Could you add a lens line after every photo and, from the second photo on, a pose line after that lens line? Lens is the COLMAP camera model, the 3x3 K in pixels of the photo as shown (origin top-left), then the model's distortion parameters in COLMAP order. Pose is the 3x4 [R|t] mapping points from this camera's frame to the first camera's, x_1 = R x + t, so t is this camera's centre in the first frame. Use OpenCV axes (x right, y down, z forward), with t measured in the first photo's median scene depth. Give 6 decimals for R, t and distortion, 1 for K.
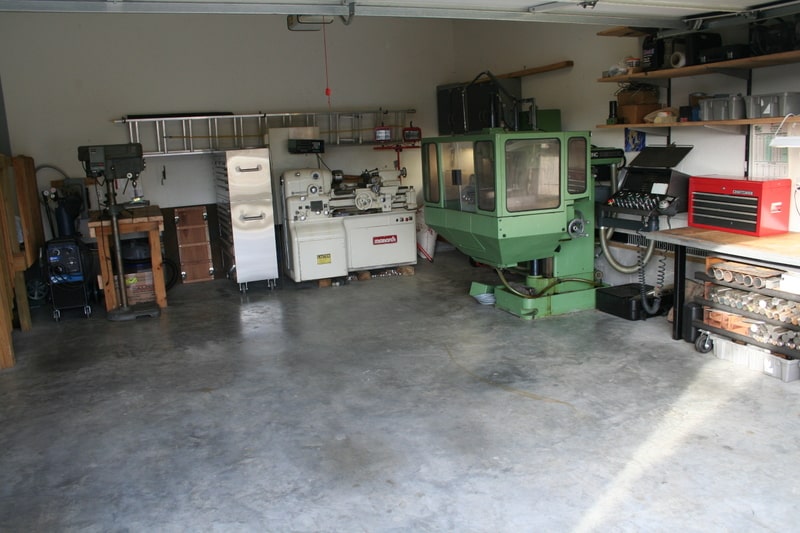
lens RADIAL K [[725.6, 0, 400.0], [0, 725.6, 266.5], [0, 0, 1]] dist [-0.133597, 0.092802]
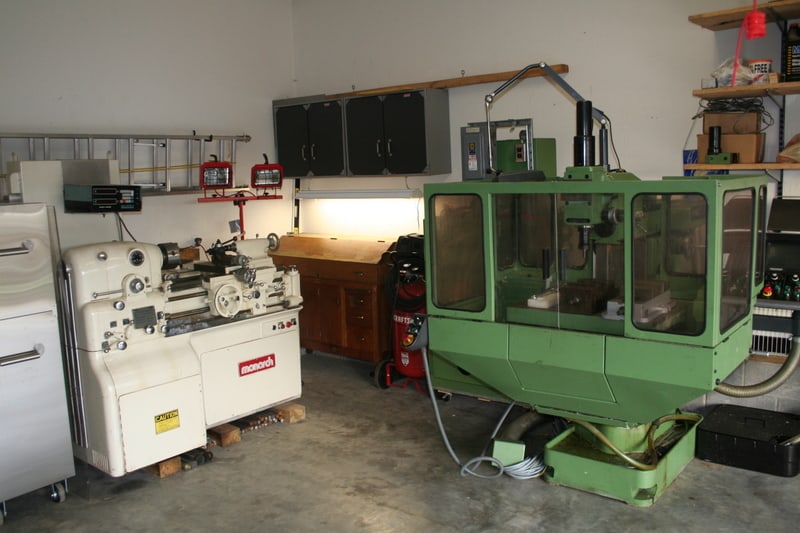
lens RADIAL K [[725.6, 0, 400.0], [0, 725.6, 266.5], [0, 0, 1]] dist [-0.133597, 0.092802]
pose [[0.870250, -0.048484, 0.490219, -0.196925], [0.077944, 0.996161, -0.039845, -0.083312], [-0.486405, 0.072885, 0.870688, 0.473367]]
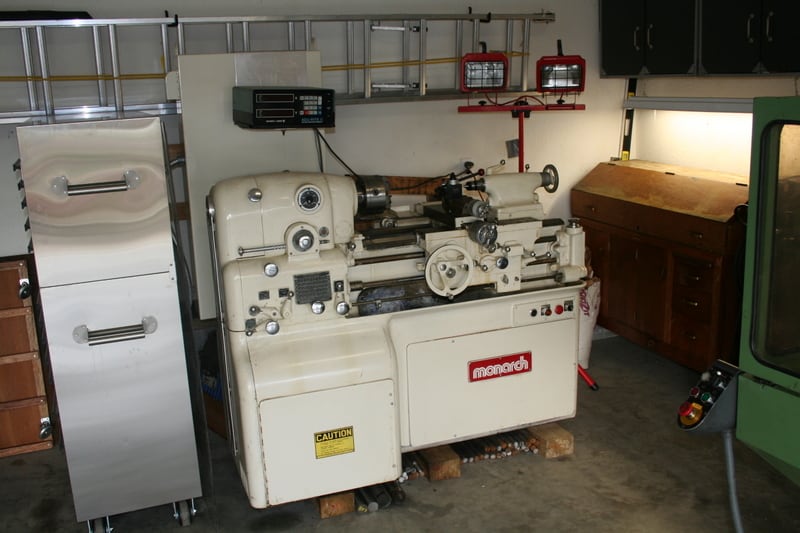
lens RADIAL K [[800.7, 0, 400.0], [0, 800.7, 266.5], [0, 0, 1]] dist [-0.118548, 0.139495]
pose [[0.999885, 0.008248, -0.012696, -0.068320], [-0.007494, 0.998268, 0.058345, -0.112999], [0.013155, -0.058243, 0.998216, 0.616231]]
